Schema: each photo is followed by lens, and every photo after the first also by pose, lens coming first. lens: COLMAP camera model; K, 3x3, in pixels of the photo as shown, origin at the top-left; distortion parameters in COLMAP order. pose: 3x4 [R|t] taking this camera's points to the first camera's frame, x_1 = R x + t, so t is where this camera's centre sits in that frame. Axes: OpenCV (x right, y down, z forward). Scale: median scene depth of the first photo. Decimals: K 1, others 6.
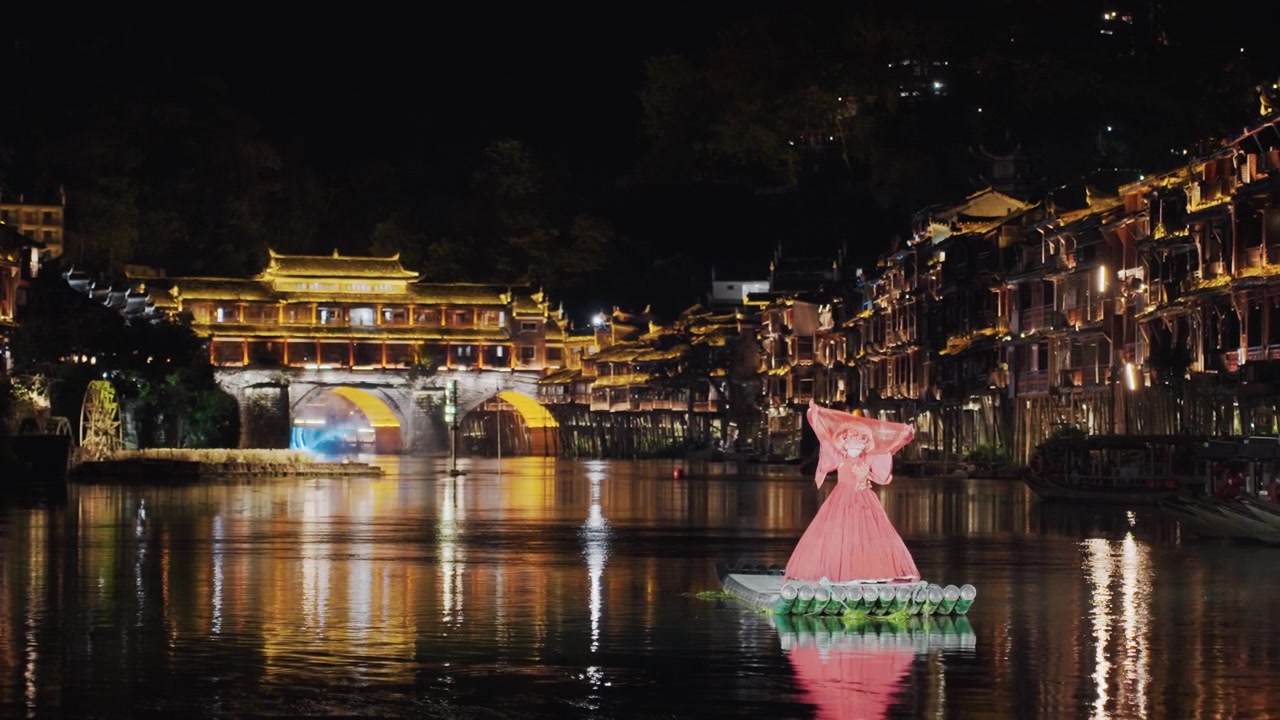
lens RADIAL K [[4230.2, 0, 640.0], [0, 4230.2, 360.0], [0, 0, 1]] dist [0.017847, 0.663217]
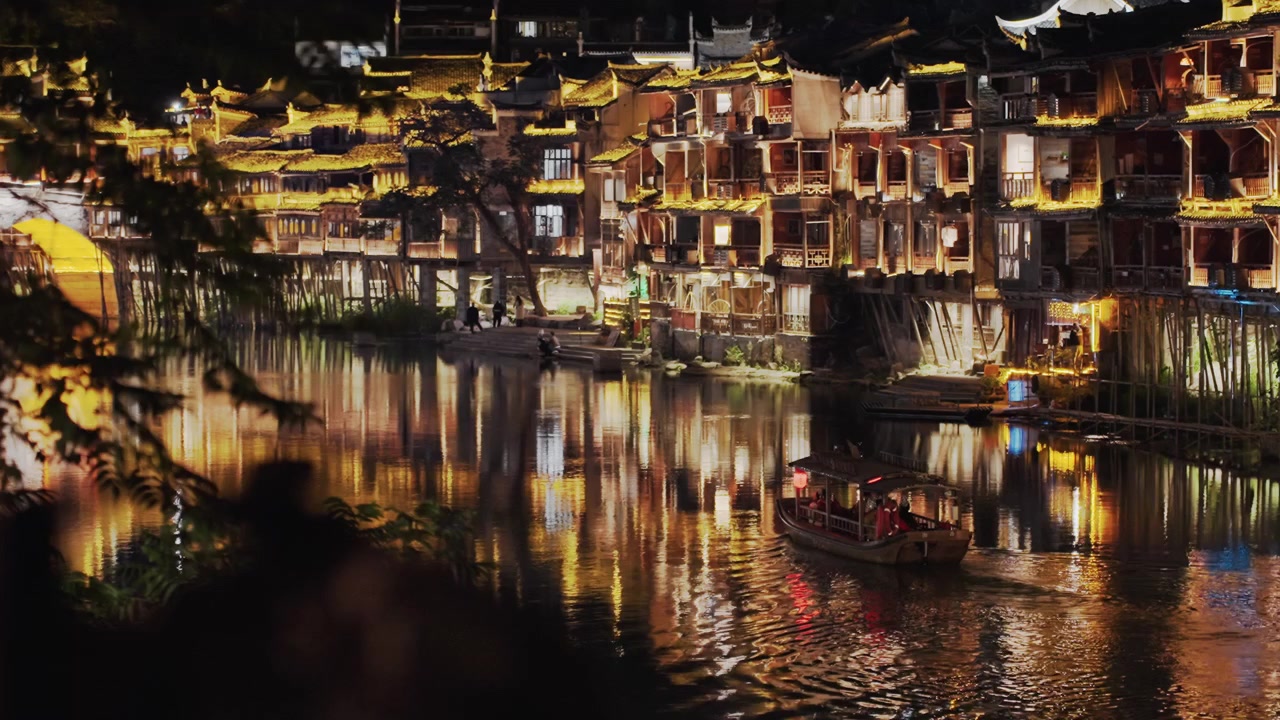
lens RADIAL K [[4230.2, 0, 640.0], [0, 4230.2, 360.0], [0, 0, 1]] dist [0.017847, 0.663217]
pose [[0.981097, -0.015859, 0.192868, -0.067902], [0.005224, 0.998444, 0.055525, -0.006059], [-0.193448, -0.053468, 0.979653, 0.395061]]
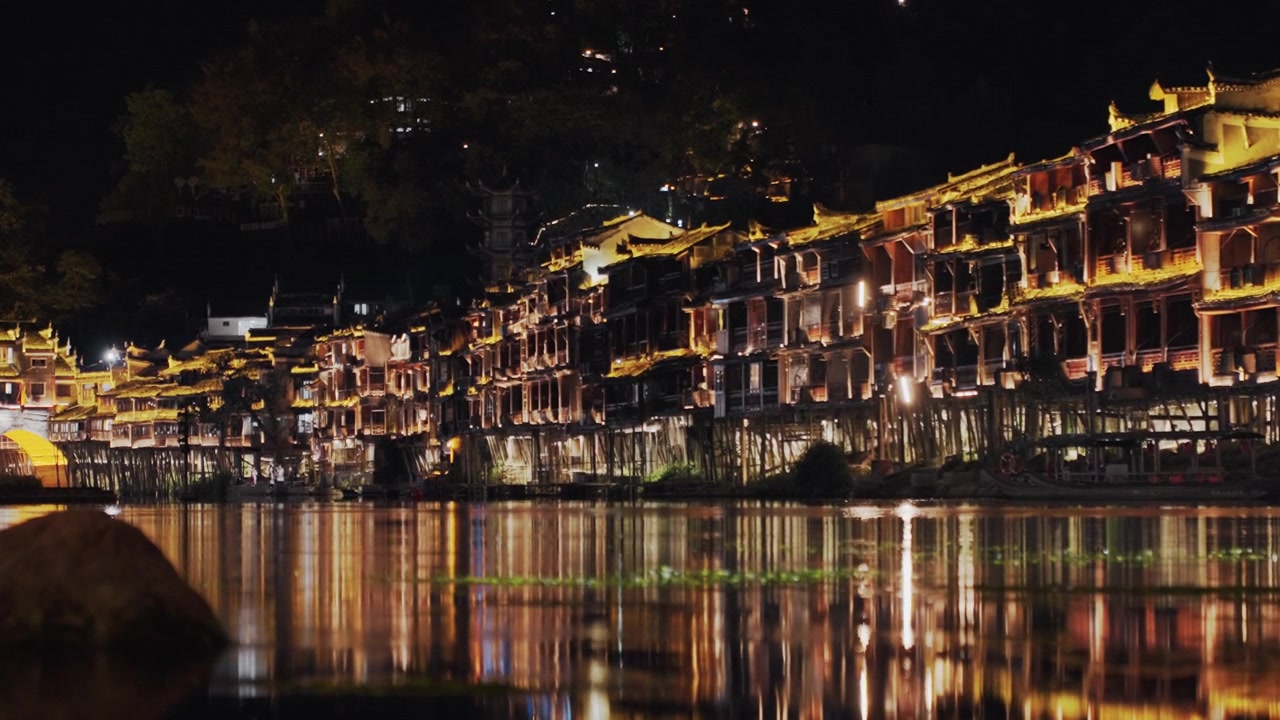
lens RADIAL K [[4230.2, 0, 640.0], [0, 4230.2, 360.0], [0, 0, 1]] dist [0.017847, 0.663217]
pose [[0.987450, -0.005618, 0.157832, -0.045942], [0.007389, 0.999916, -0.010637, 0.003085], [-0.157759, 0.011669, 0.987409, 0.006743]]
